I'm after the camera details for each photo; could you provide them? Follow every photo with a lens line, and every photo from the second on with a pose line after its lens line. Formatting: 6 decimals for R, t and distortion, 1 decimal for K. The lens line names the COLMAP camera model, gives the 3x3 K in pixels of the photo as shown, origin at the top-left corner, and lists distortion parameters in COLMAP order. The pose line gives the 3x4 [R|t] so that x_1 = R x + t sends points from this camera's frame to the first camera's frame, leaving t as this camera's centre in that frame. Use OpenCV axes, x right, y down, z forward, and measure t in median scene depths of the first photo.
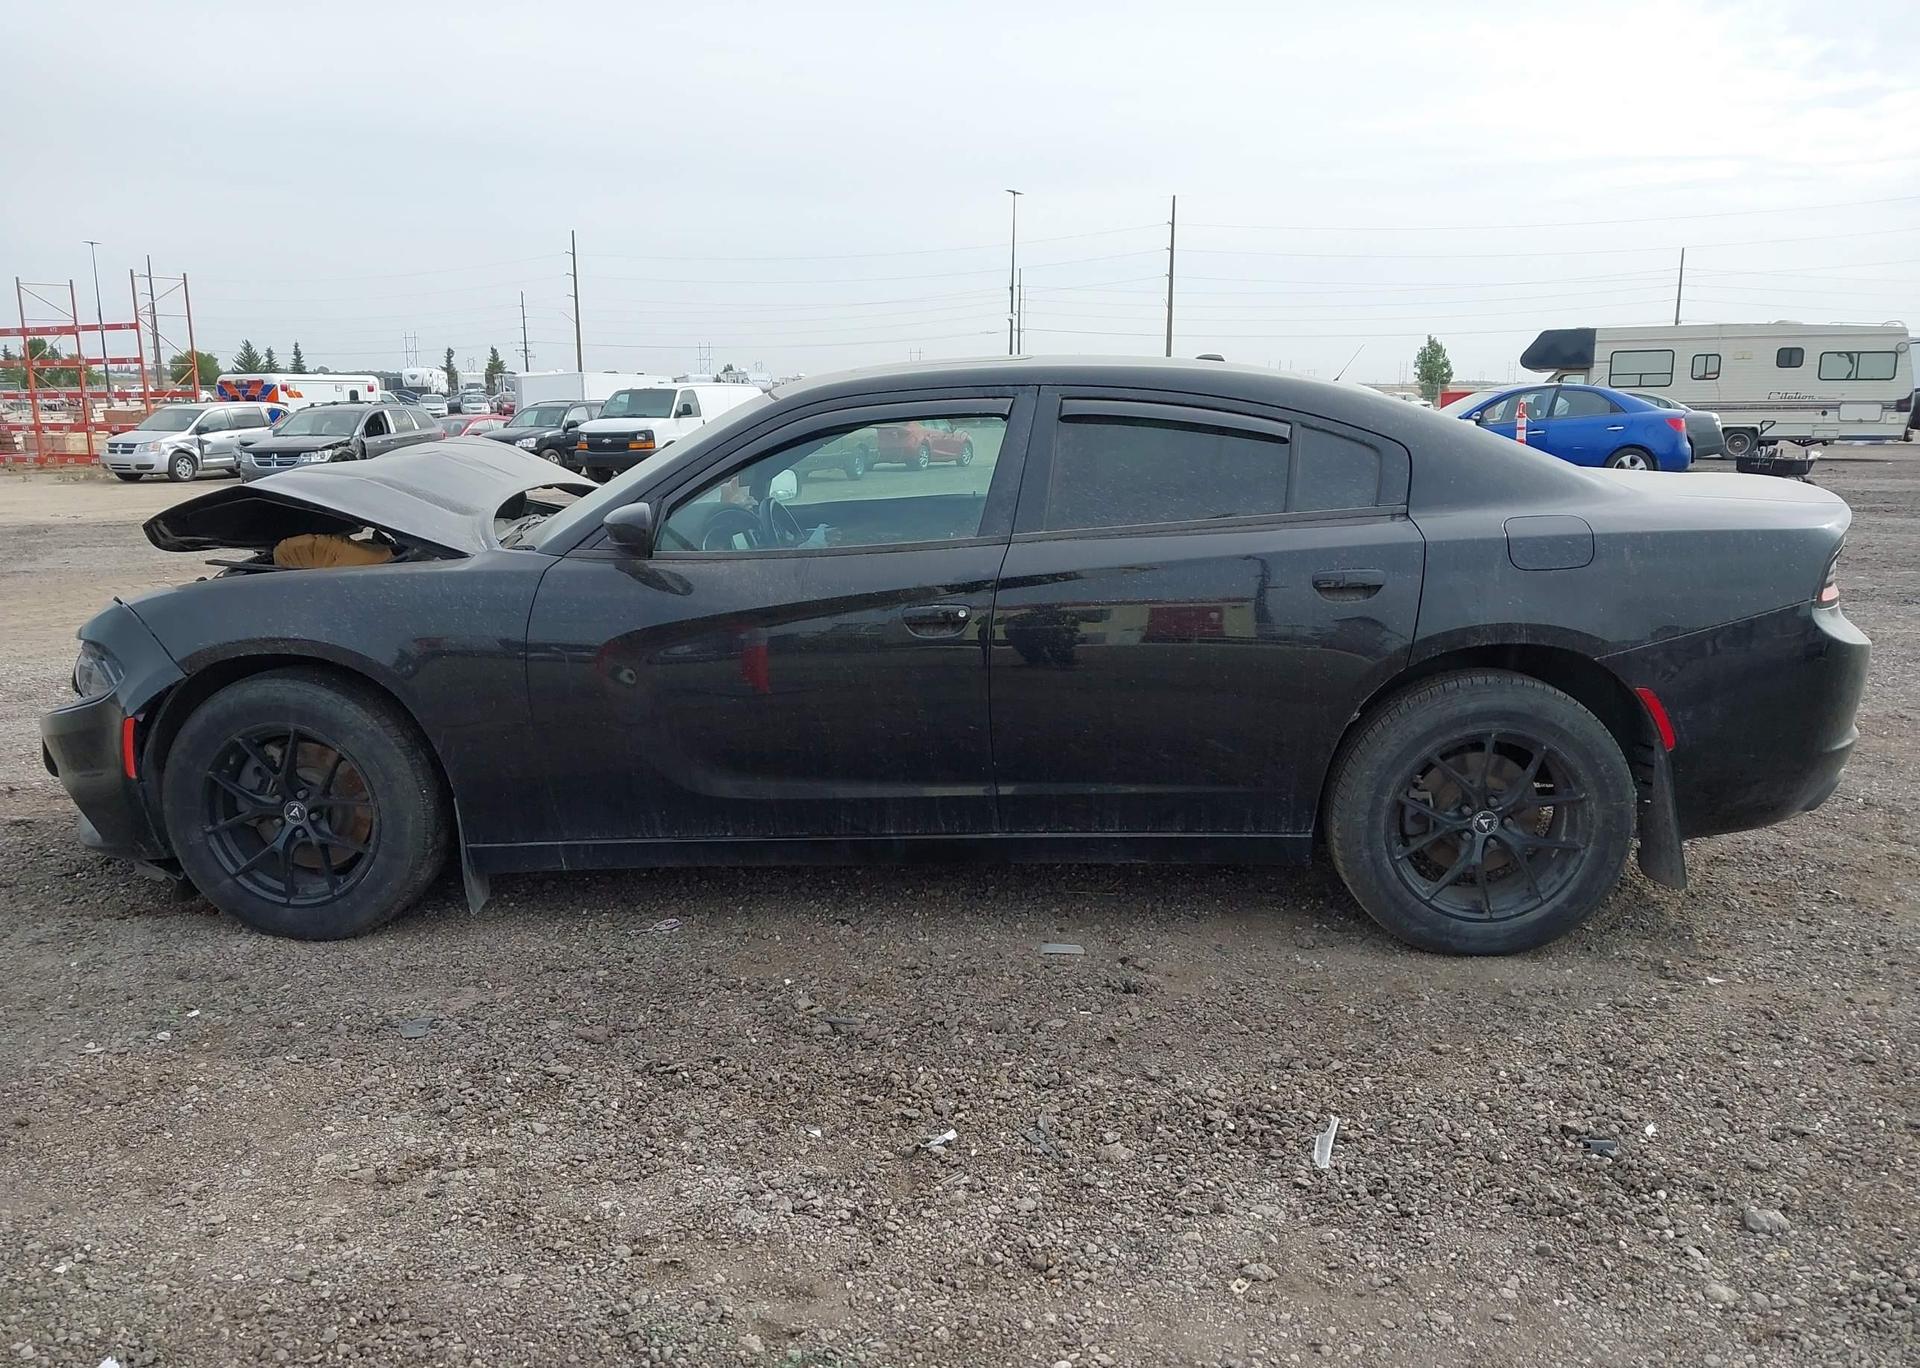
lens RADIAL K [[1564.6, 0, 960.0], [0, 1564.6, 684.0], [0, 0, 1]] dist [0.040550, -0.006376]
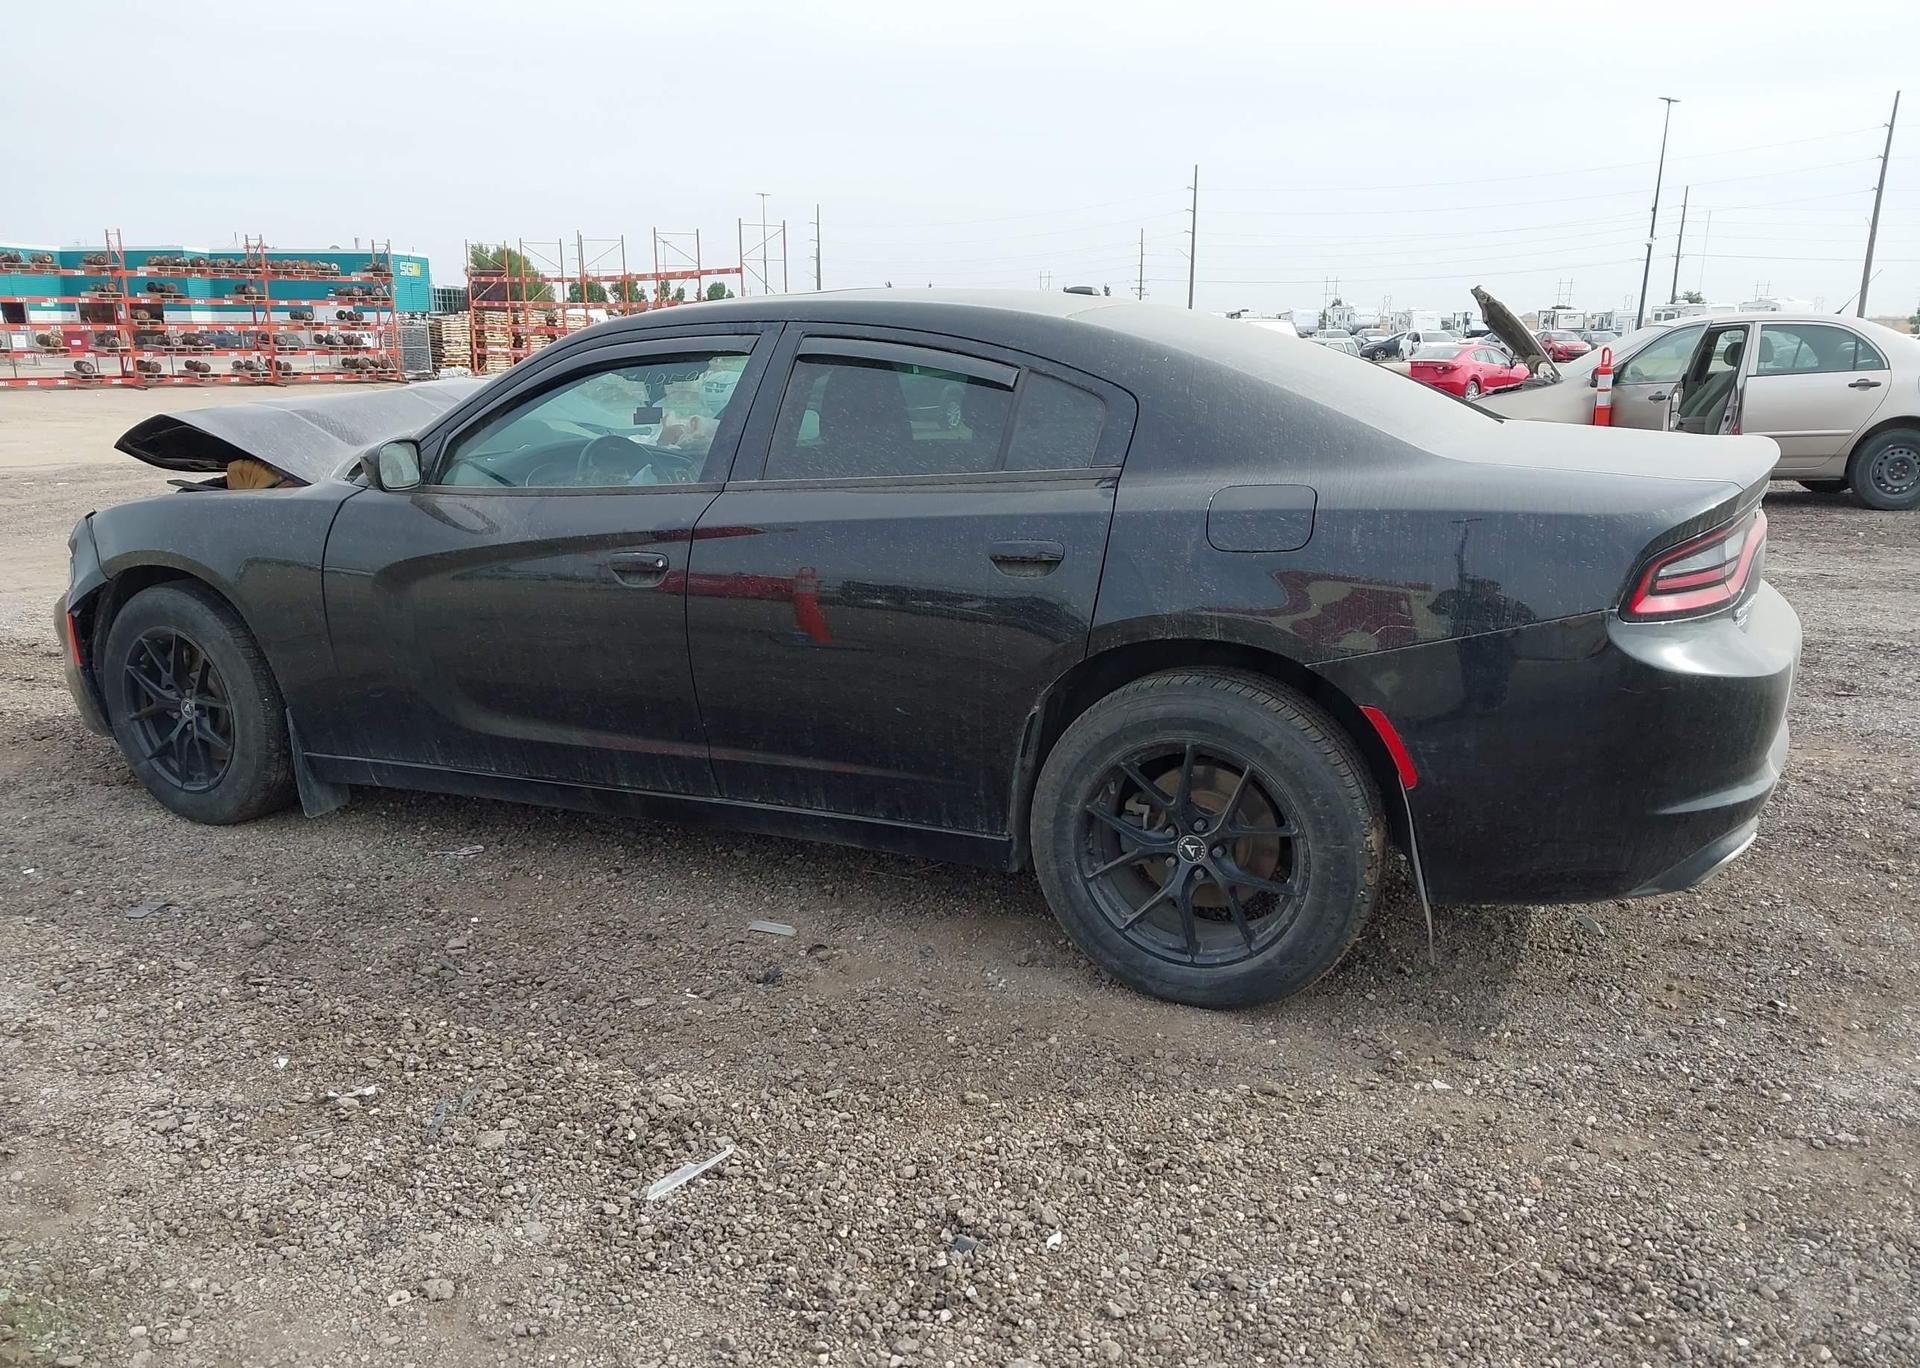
lens RADIAL K [[1572.3, 0, 965.0], [0, 1572.3, 705.4], [0, 0, 1]] dist [0.177227, -0.391051]
pose [[0.920161, 0.091254, -0.380758, 0.536583], [-0.072773, 0.995376, 0.062687, -0.032740], [0.384718, -0.029973, 0.922547, 0.172779]]
